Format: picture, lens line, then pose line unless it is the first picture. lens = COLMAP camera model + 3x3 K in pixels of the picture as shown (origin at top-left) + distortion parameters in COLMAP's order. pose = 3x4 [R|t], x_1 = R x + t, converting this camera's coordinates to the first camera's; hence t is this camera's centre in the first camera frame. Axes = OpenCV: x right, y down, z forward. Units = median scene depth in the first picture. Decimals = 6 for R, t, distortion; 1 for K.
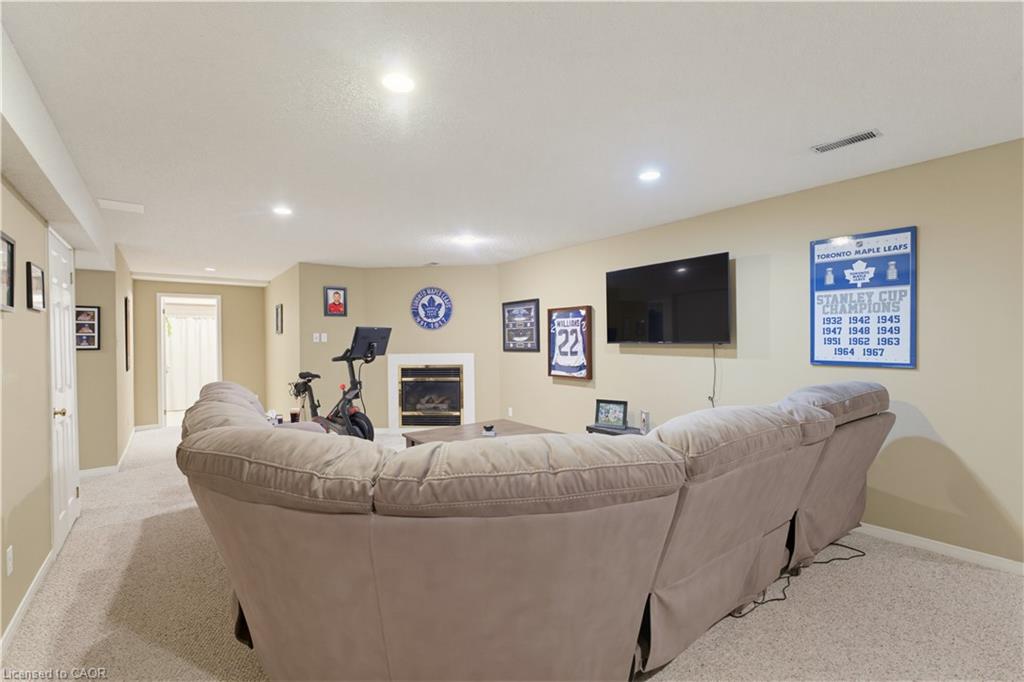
lens RADIAL K [[442.1, 0, 510.4], [0, 442.1, 341.3], [0, 0, 1]] dist [-0.007792, 0.000298]
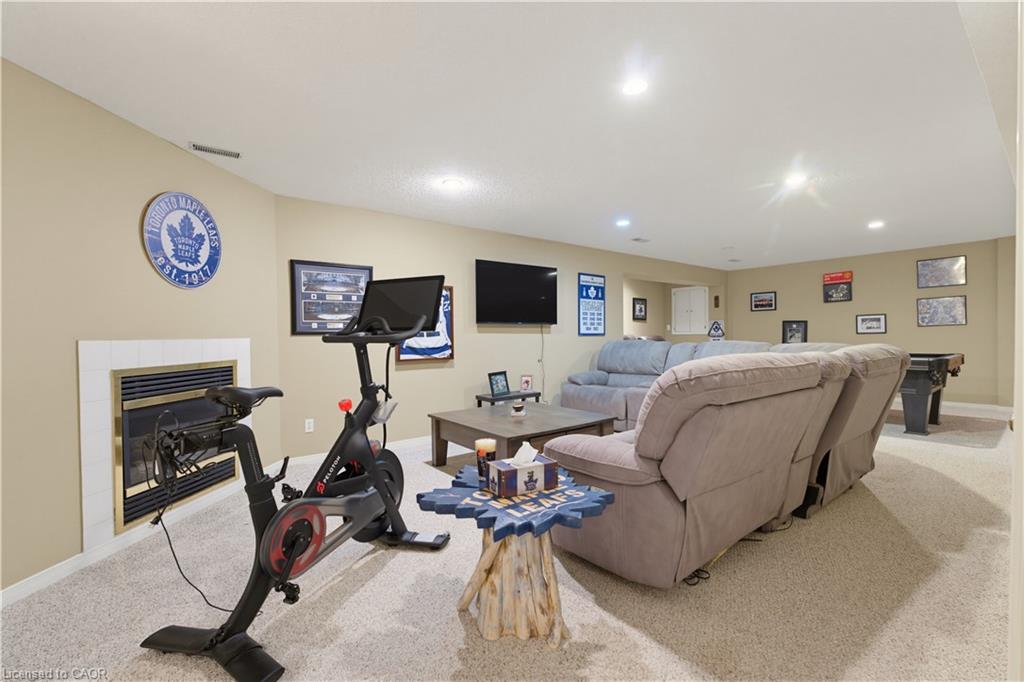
lens RADIAL K [[442.1, 0, 512.4], [0, 442.1, 342.4], [0, 0, 1]] dist [-0.007792, 0.000298]
pose [[-0.017738, -0.004481, 0.999833, -0.705055], [0.016519, 0.999852, 0.004774, 0.037943], [-0.999706, 0.016601, -0.017661, 0.736092]]
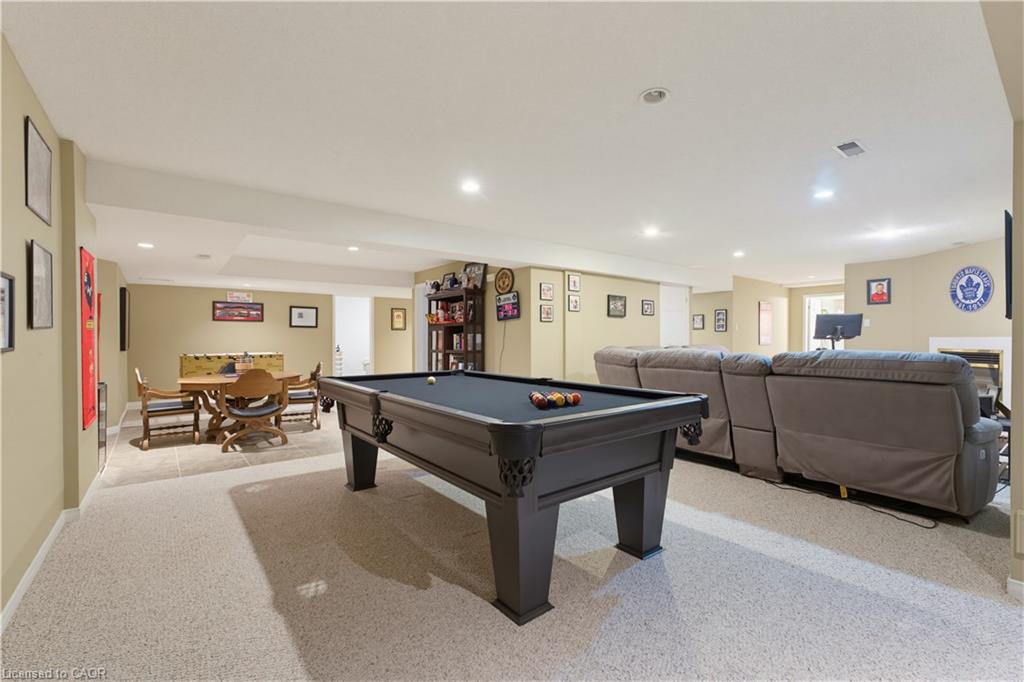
lens RADIAL K [[442.1, 0, 510.8], [0, 442.1, 338.5], [0, 0, 1]] dist [-0.007792, 0.000298]
pose [[0.011639, 0.011753, -0.999863, 0.814994], [0.000111, 0.999931, 0.011755, 0.021362], [0.999932, -0.000248, 0.011637, 0.016163]]
